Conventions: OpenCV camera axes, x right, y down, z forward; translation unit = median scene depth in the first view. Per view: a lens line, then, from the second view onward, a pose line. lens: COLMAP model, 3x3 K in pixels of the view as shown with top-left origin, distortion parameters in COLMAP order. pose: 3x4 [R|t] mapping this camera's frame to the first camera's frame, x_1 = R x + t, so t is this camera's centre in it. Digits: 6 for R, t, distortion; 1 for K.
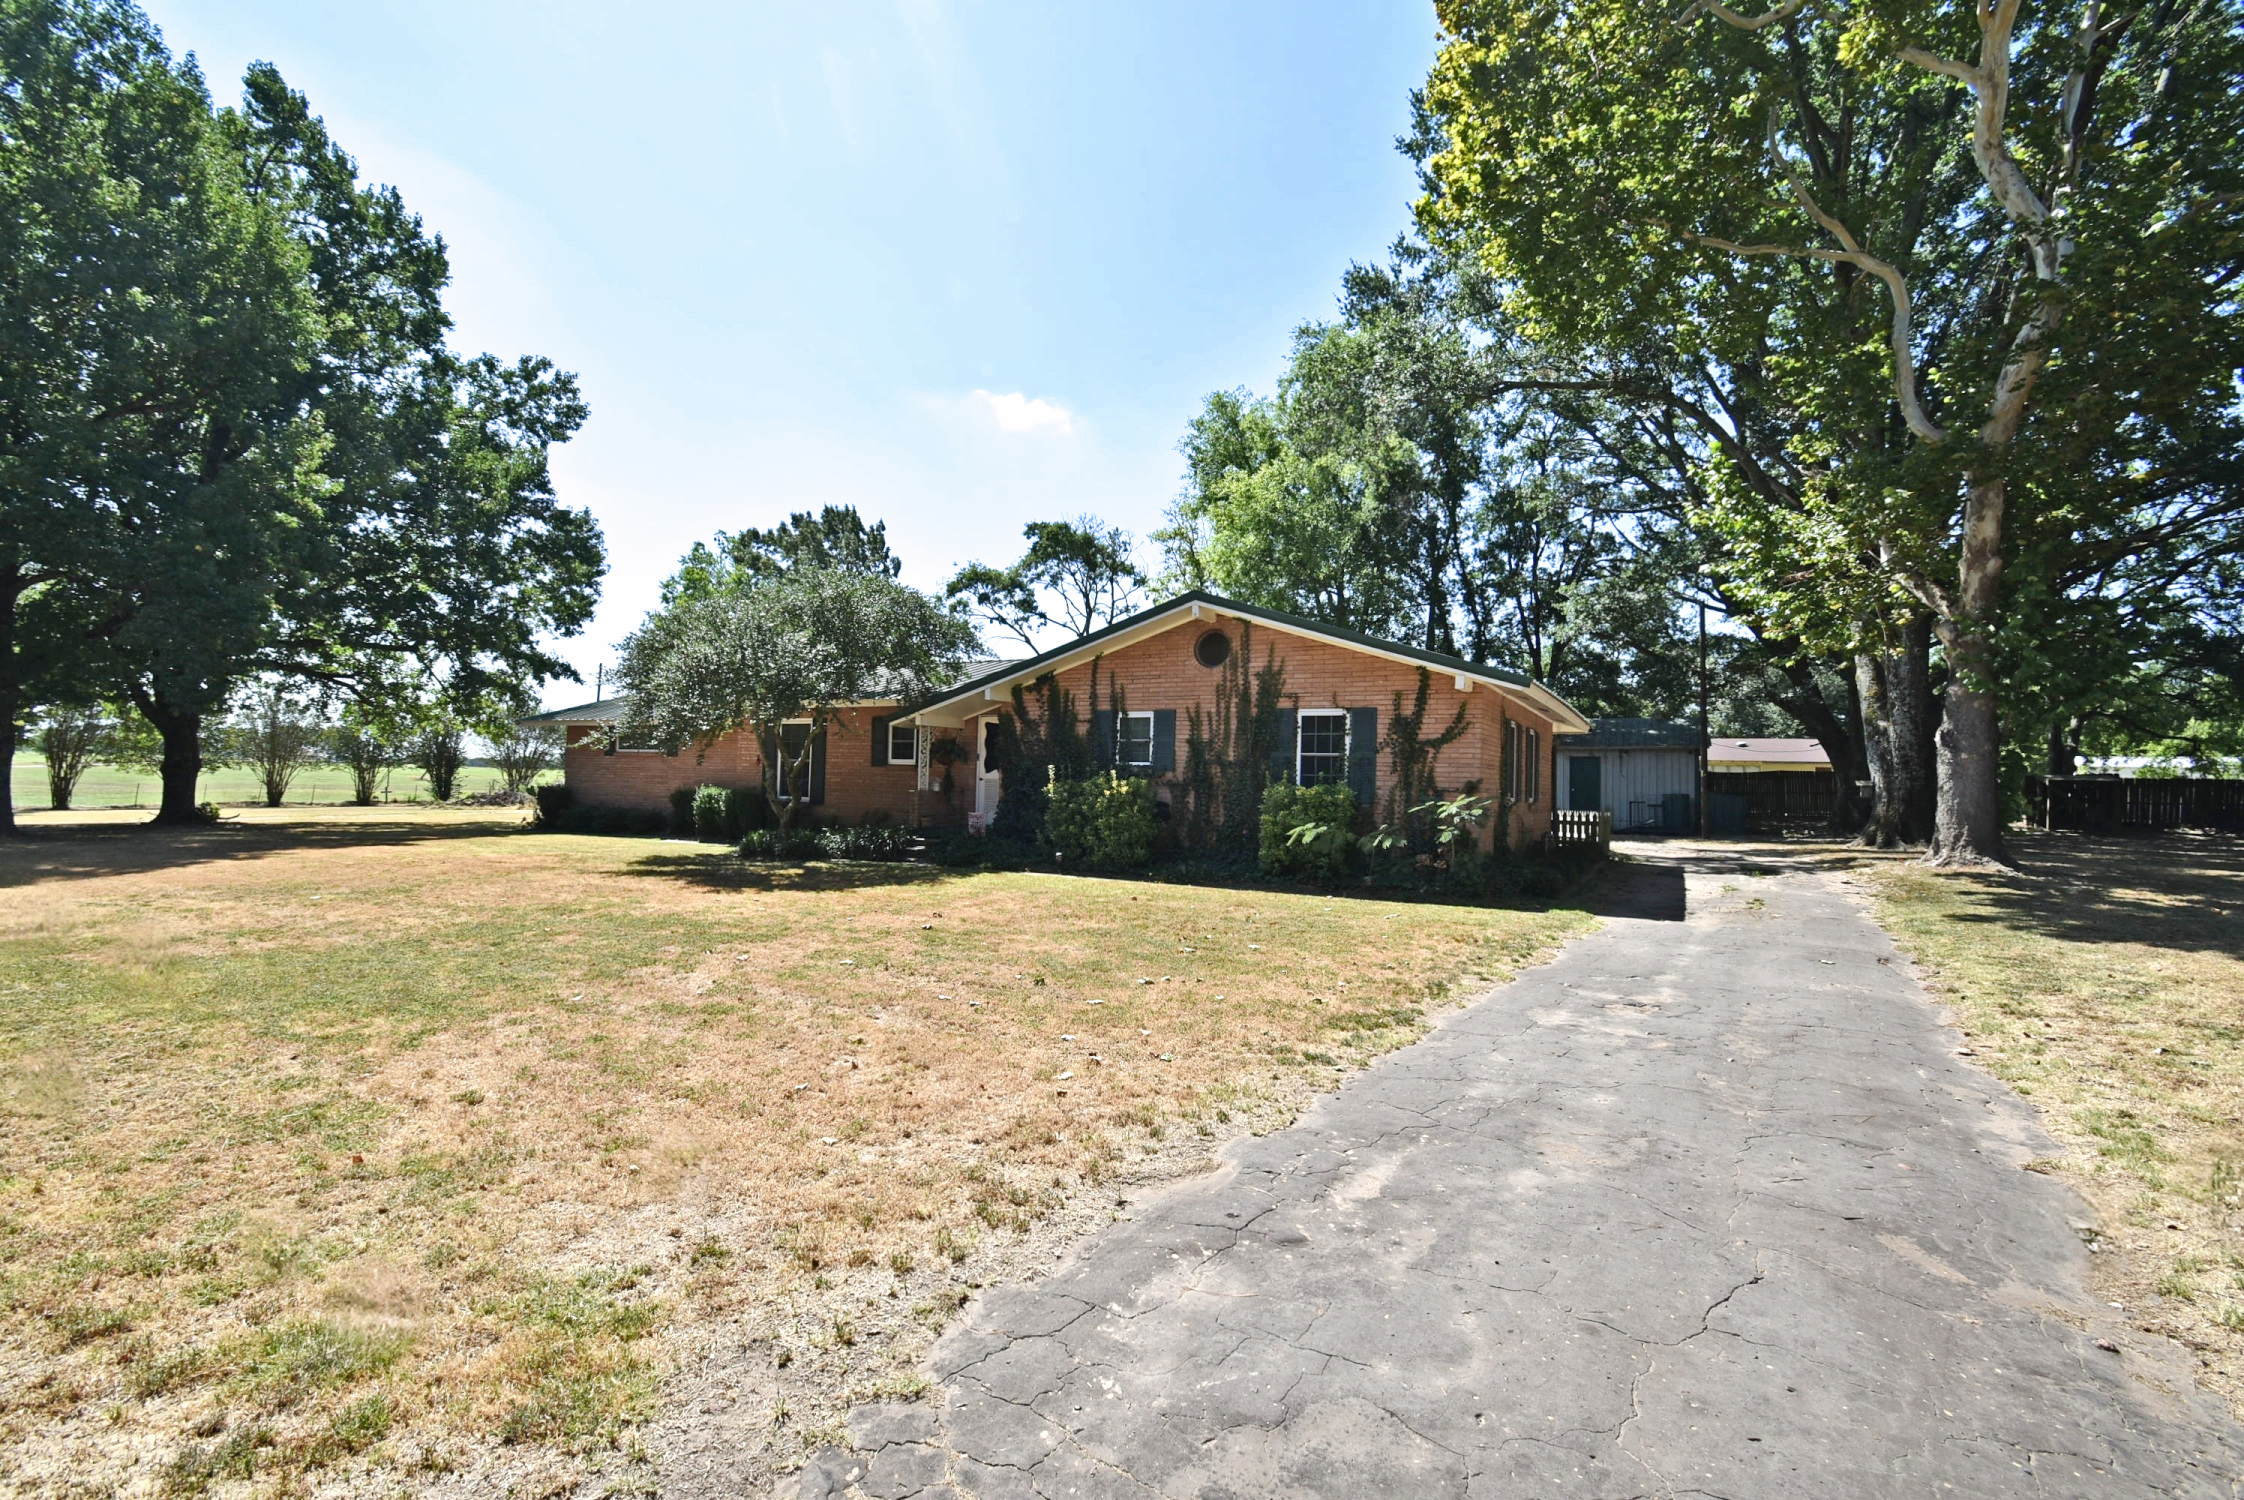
lens RADIAL K [[994.2, 0, 1122.0], [0, 994.2, 750.0], [0, 0, 1]] dist [-0.001034, -0.000738]
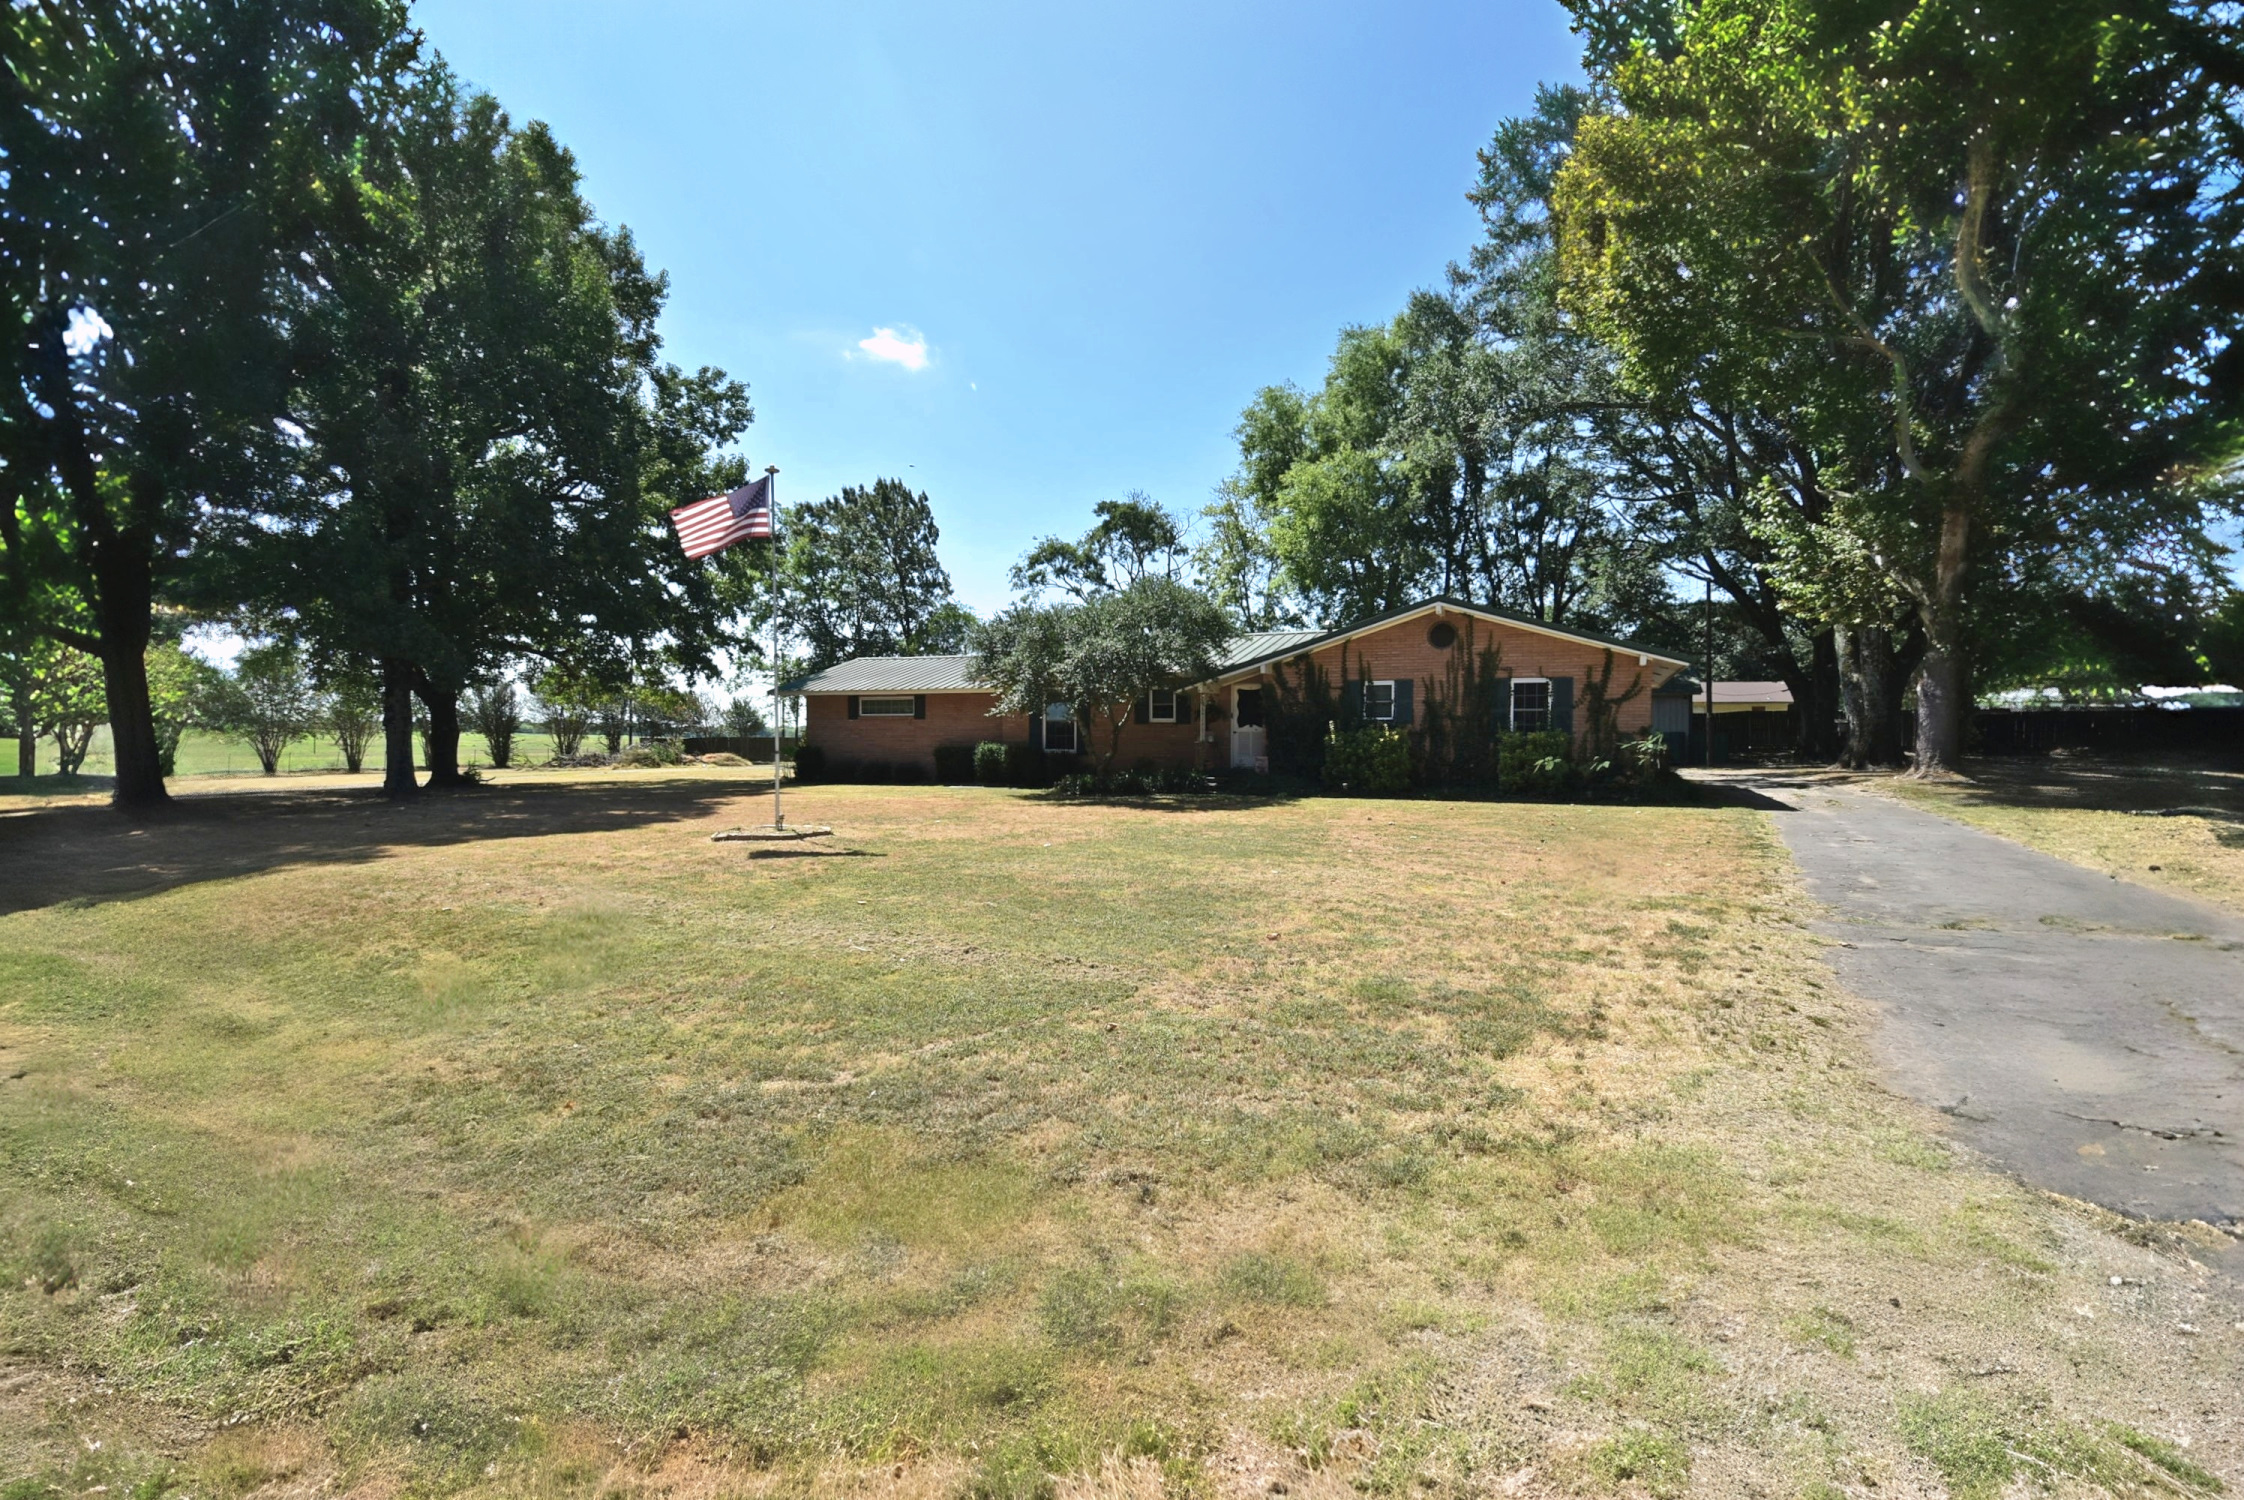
lens RADIAL K [[974.0, 0, 1122.0], [0, 974.0, 750.0], [0, 0, 1]] dist [-0.012092, 0.000603]
pose [[0.997811, -0.022709, 0.062110, -0.275116], [0.019455, 0.998431, 0.052500, -0.013280], [-0.063205, -0.051177, 0.996688, -0.210506]]
